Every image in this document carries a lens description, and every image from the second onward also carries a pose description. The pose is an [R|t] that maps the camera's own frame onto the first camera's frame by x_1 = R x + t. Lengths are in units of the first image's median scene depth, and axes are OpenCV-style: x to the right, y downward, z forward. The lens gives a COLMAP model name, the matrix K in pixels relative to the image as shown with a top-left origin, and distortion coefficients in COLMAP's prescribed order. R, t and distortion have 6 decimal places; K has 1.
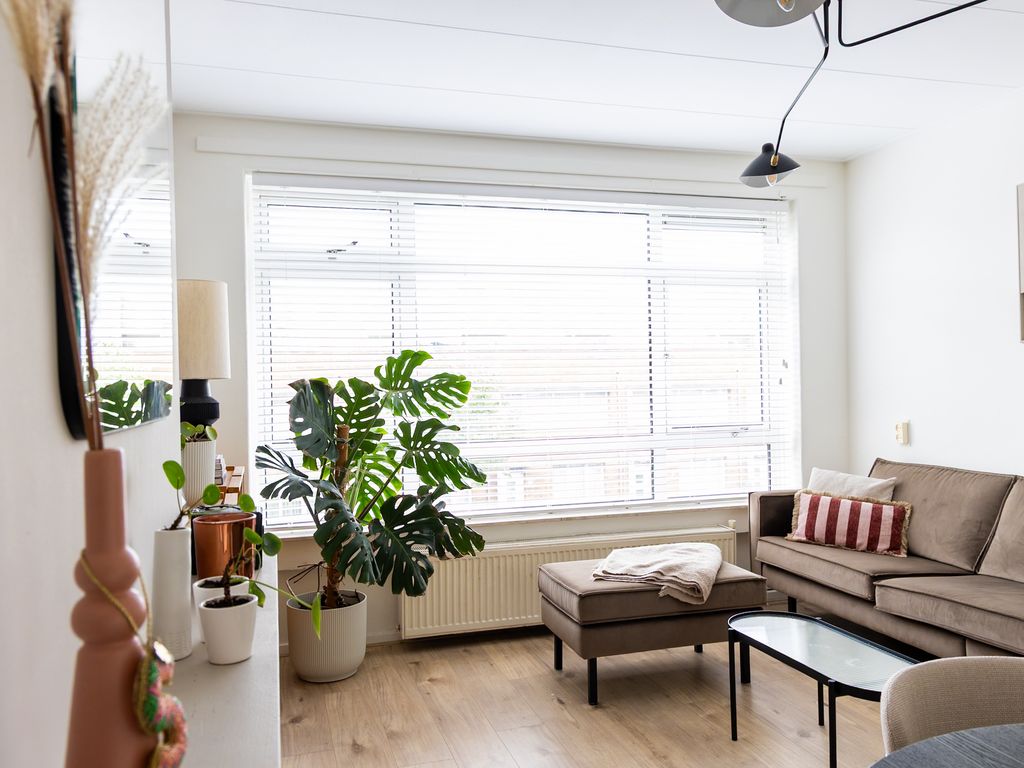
lens RADIAL K [[805.4, 0, 512.0], [0, 805.4, 384.0], [0, 0, 1]] dist [0.010941, -0.003847]
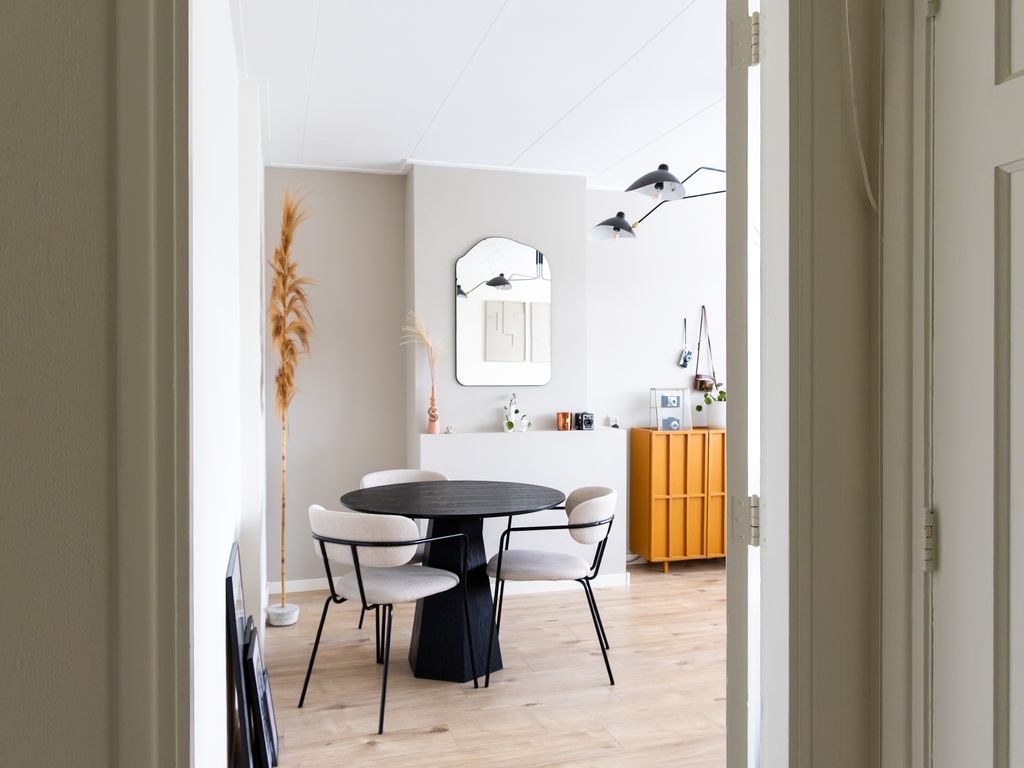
lens RADIAL K [[780.1, 0, 512.0], [0, 780.1, 384.0], [0, 0, 1]] dist [0.006011, -0.004592]
pose [[0.000808, 0.026391, -0.999651, 1.336551], [0.001870, 0.999650, 0.026392, -0.028484], [0.999998, -0.001891, 0.000758, 0.297754]]
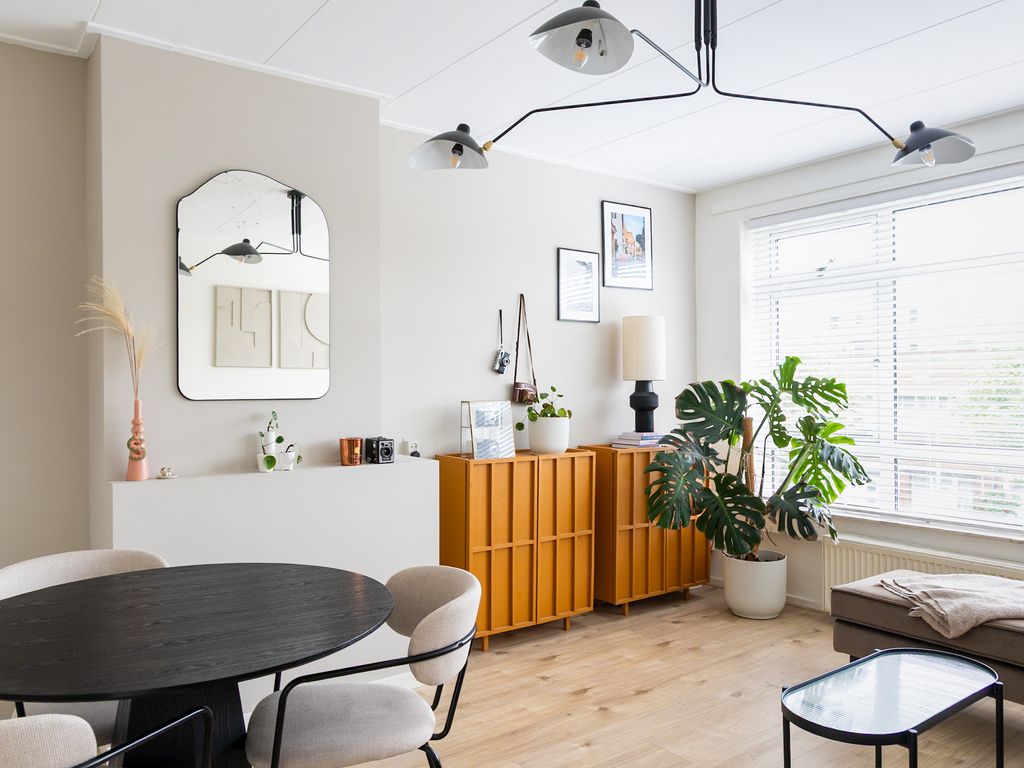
lens RADIAL K [[780.1, 0, 512.0], [0, 780.1, 384.0], [0, 0, 1]] dist [0.006011, -0.004592]
pose [[0.337084, 0.012328, -0.941394, 0.869563], [0.000066, 0.999914, 0.013118, -0.018345], [0.941474, -0.004484, 0.337054, 0.254847]]
